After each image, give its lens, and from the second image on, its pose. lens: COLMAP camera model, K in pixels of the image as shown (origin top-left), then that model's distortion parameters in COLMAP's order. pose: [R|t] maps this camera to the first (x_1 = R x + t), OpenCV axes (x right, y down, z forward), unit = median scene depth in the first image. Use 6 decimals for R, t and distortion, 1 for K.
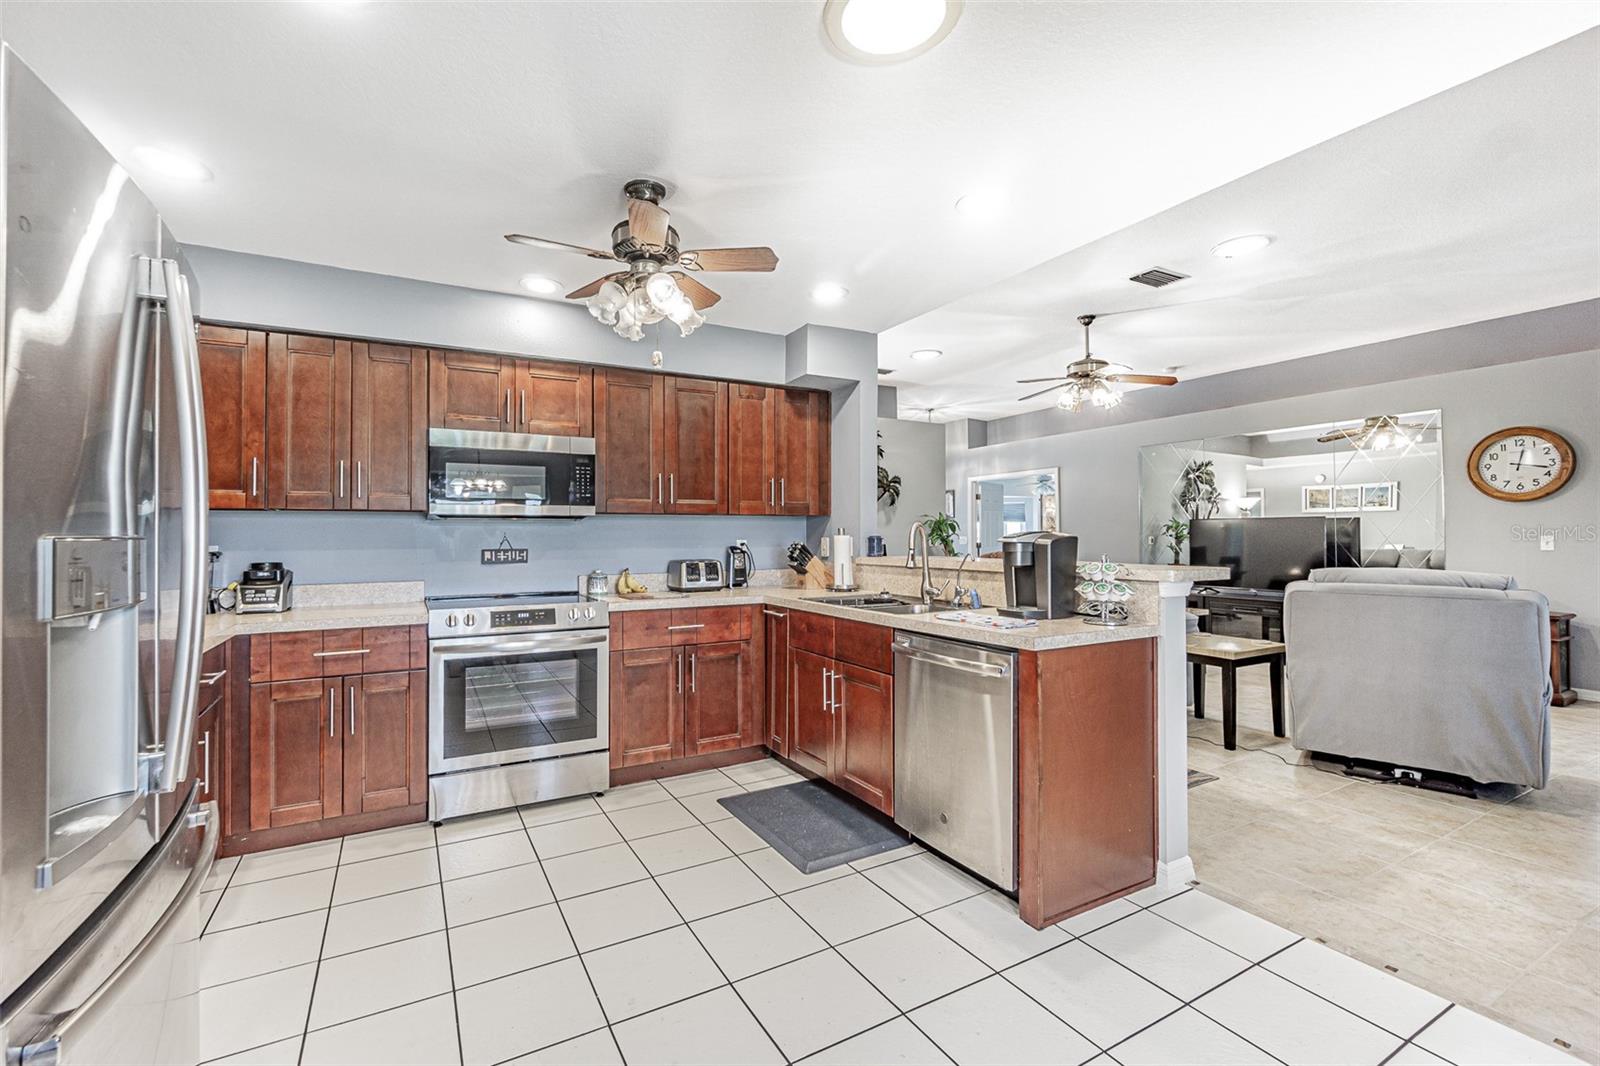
lens RADIAL K [[688.9, 0, 782.2], [0, 688.9, 525.1], [0, 0, 1]] dist [0.000039, 0.000376]
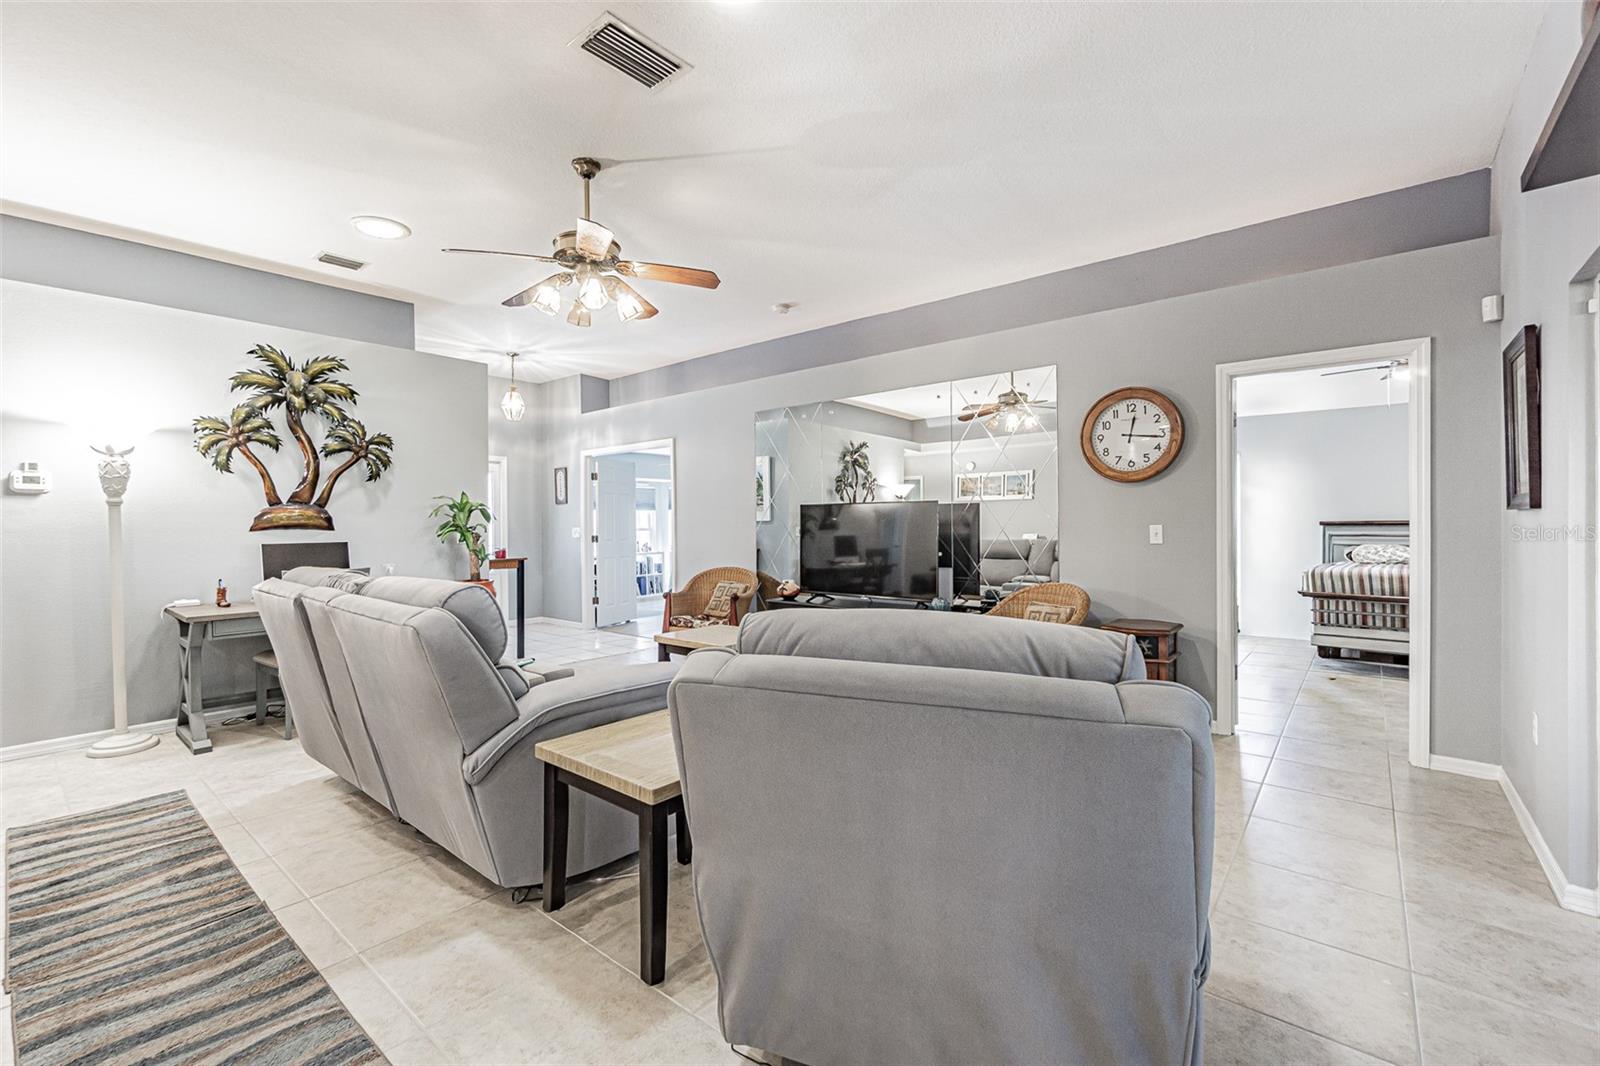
lens RADIAL K [[692.9, 0, 780.3], [0, 692.9, 528.6], [0, 0, 1]] dist [-0.020583, 0.000460]
pose [[0.936788, -0.005499, 0.349854, 0.563788], [-0.001074, 0.999827, 0.018591, 0.006796], [-0.349895, -0.017792, 0.936620, 0.540533]]
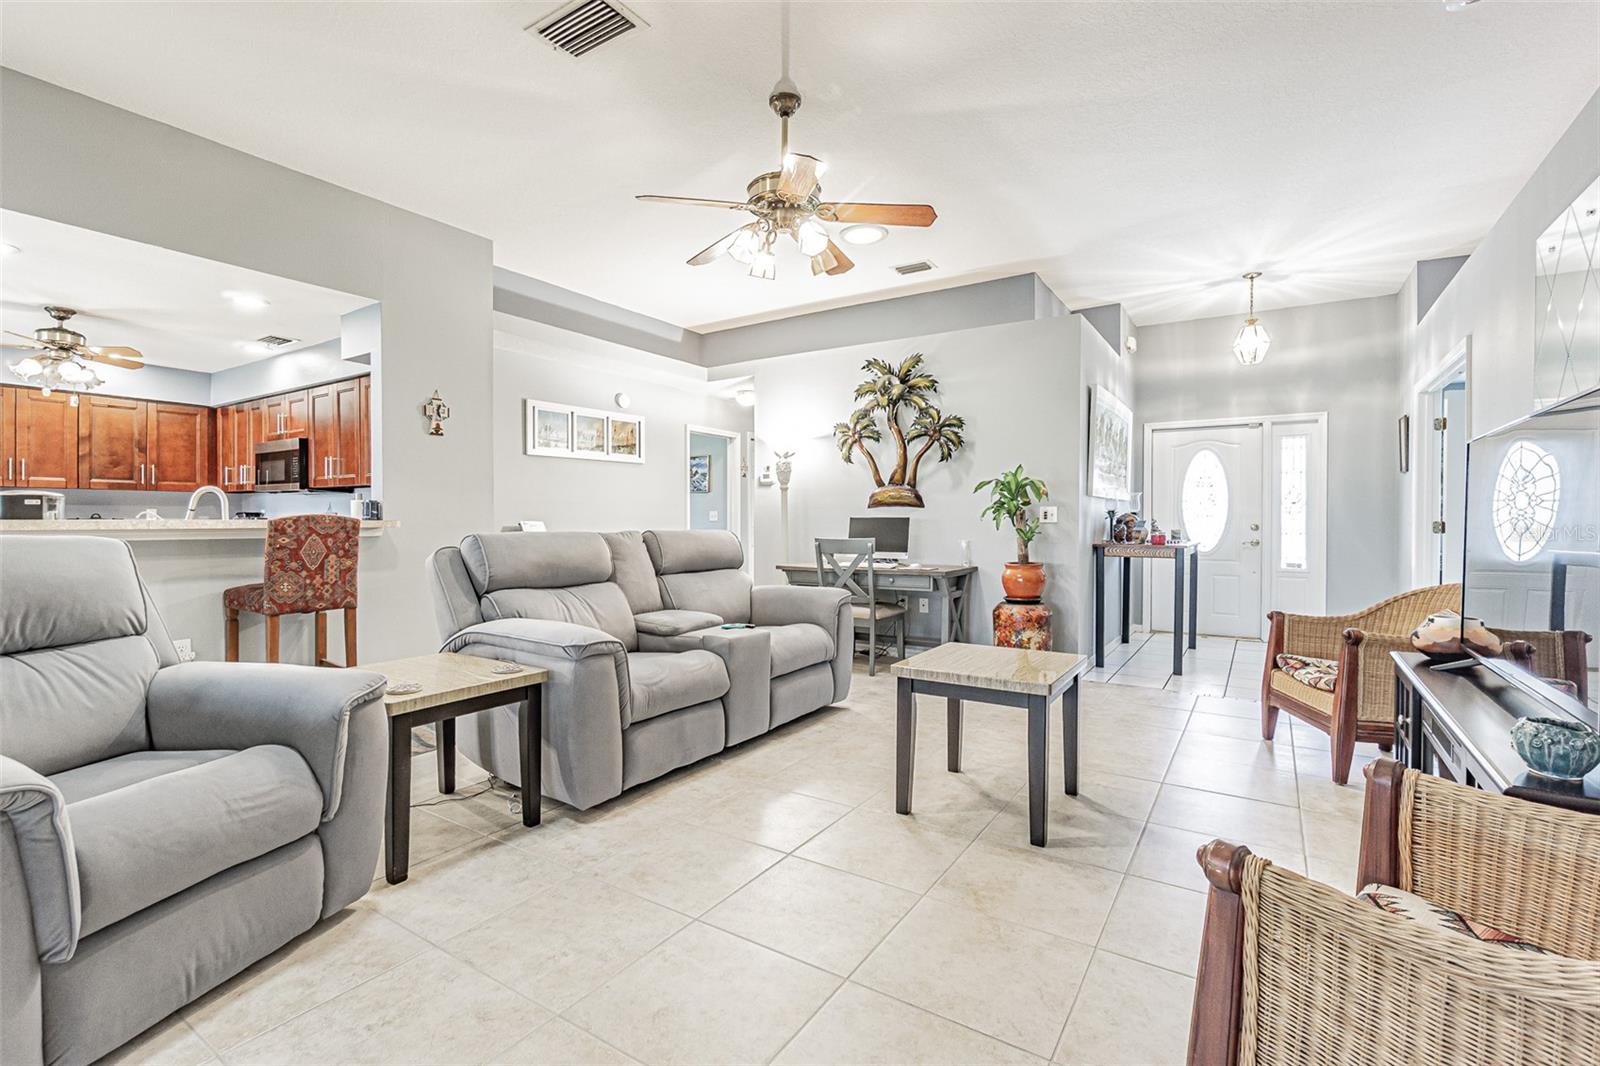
lens RADIAL K [[707.1, 0, 800.0], [0, 707.1, 533.0], [0, 0, 1]] dist [-0.001919, -0.000089]
pose [[0.466618, 0.022502, -0.884173, 1.386618], [0.009669, 0.999487, 0.030539, 0.038735], [0.884406, -0.022800, 0.466161, 1.071261]]
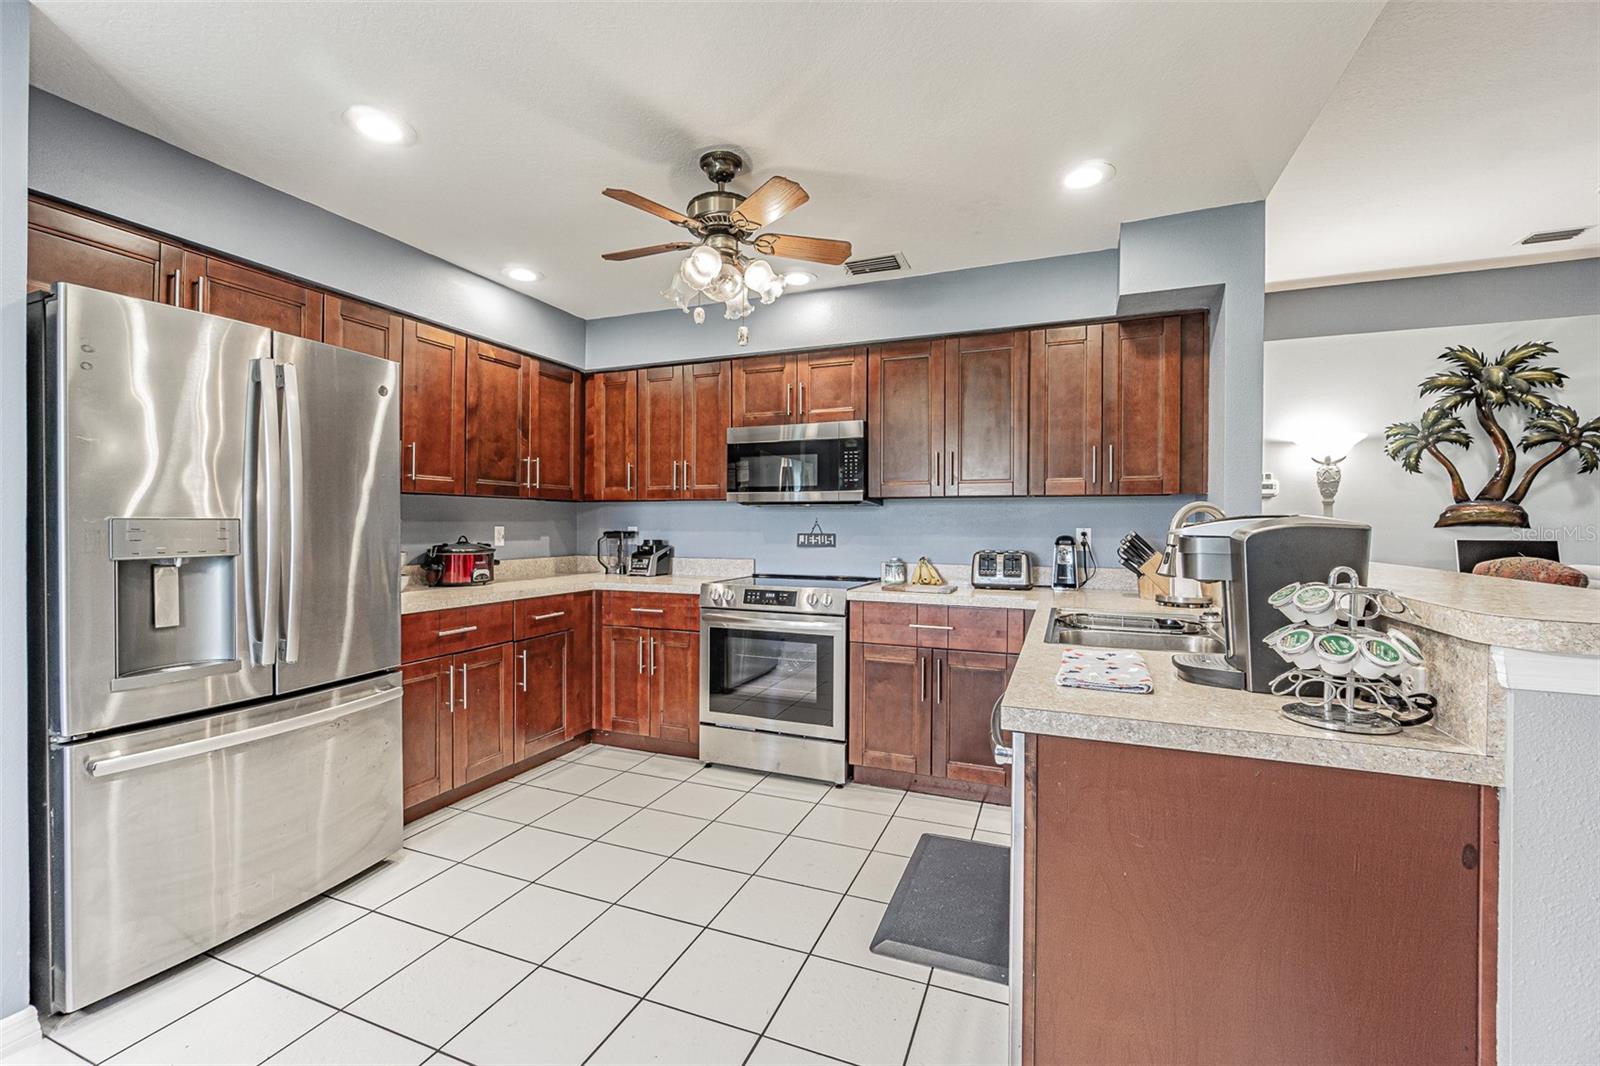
lens RADIAL K [[688.9, 0, 782.2], [0, 688.9, 525.1], [0, 0, 1]] dist [0.000039, 0.000376]
pose [[0.623077, 0.009541, -0.782103, 0.370984], [0.005185, 0.999853, 0.016328, 0.003879], [0.782144, -0.014229, 0.622936, 0.277872]]
